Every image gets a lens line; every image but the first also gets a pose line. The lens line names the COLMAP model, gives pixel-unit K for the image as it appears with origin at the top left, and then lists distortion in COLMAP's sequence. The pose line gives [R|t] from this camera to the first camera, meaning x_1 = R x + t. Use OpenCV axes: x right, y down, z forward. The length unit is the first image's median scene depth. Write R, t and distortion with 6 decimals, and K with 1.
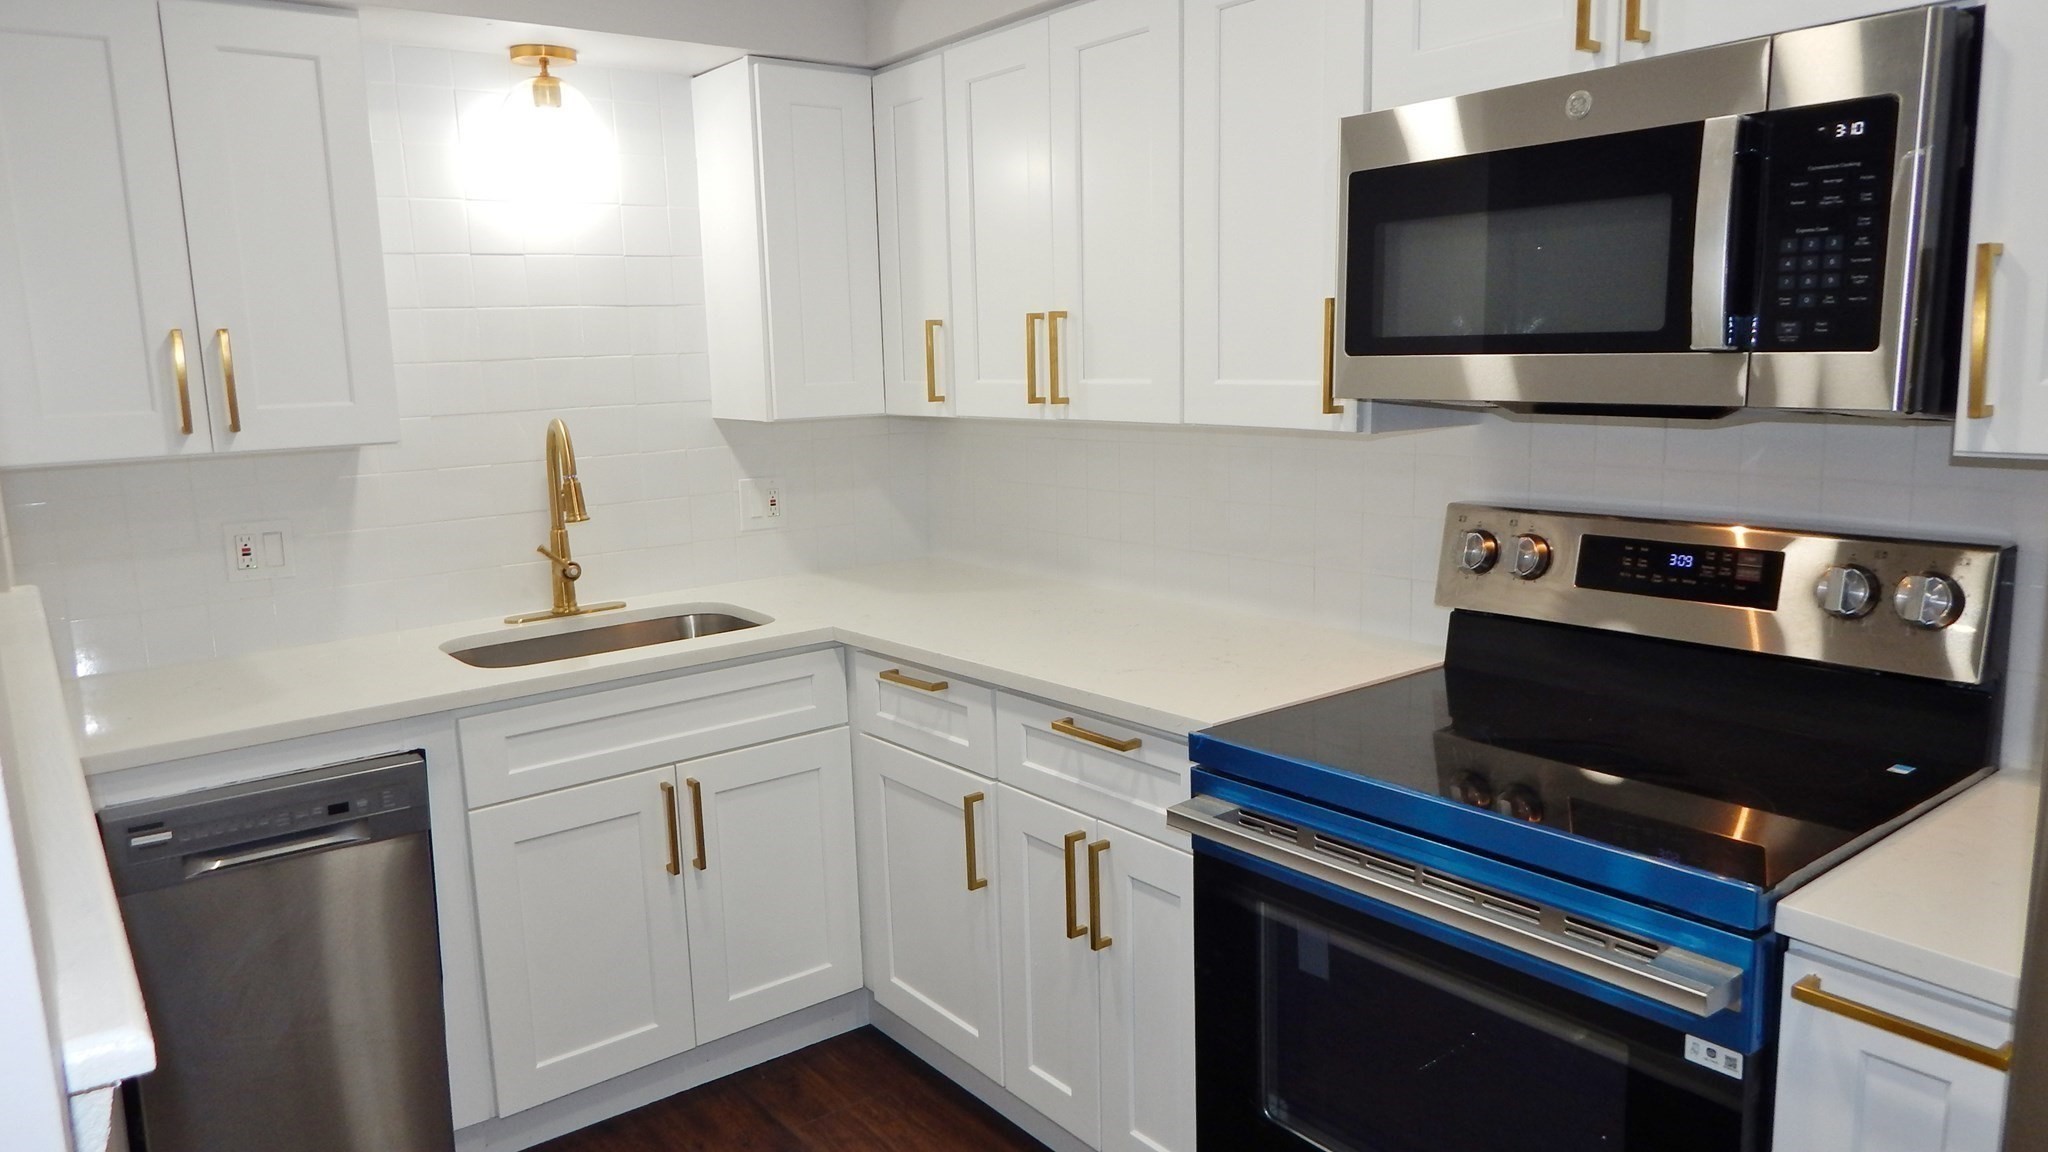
lens RADIAL K [[1360.0, 0, 1045.5], [0, 1360.0, 569.9], [0, 0, 1]] dist [0.011172, 0.000325]
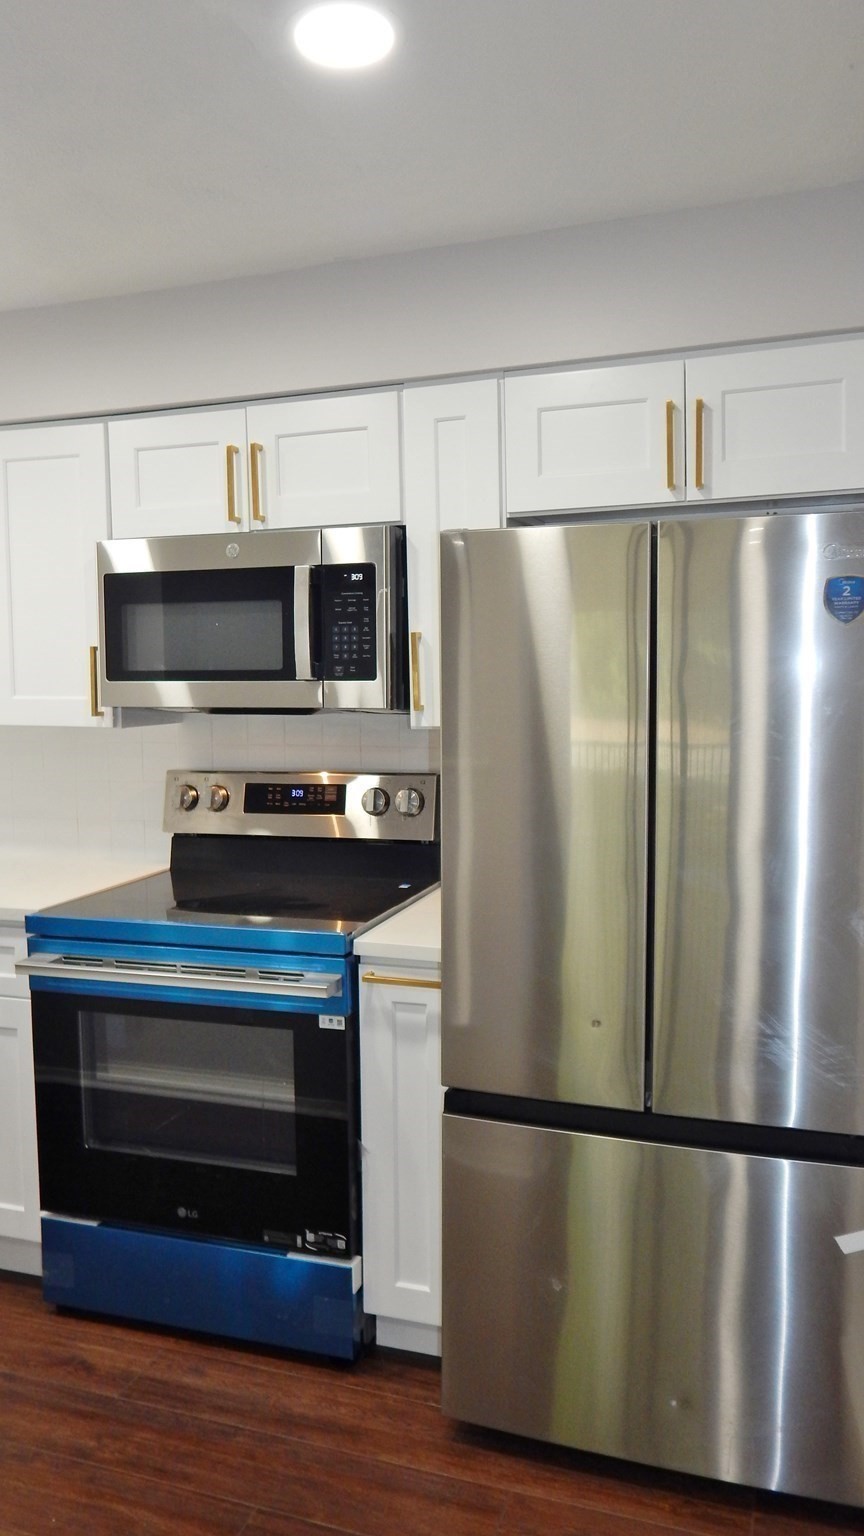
lens RADIAL K [[1125.4, 0, 426.8], [0, 1125.4, 767.1], [0, 0, 1]] dist [0.000477, 0.000226]
pose [[0.844232, -0.033431, 0.534935, -0.190053], [0.077780, 0.995129, -0.060561, 0.061617], [-0.530305, 0.092734, 0.842720, -0.360741]]
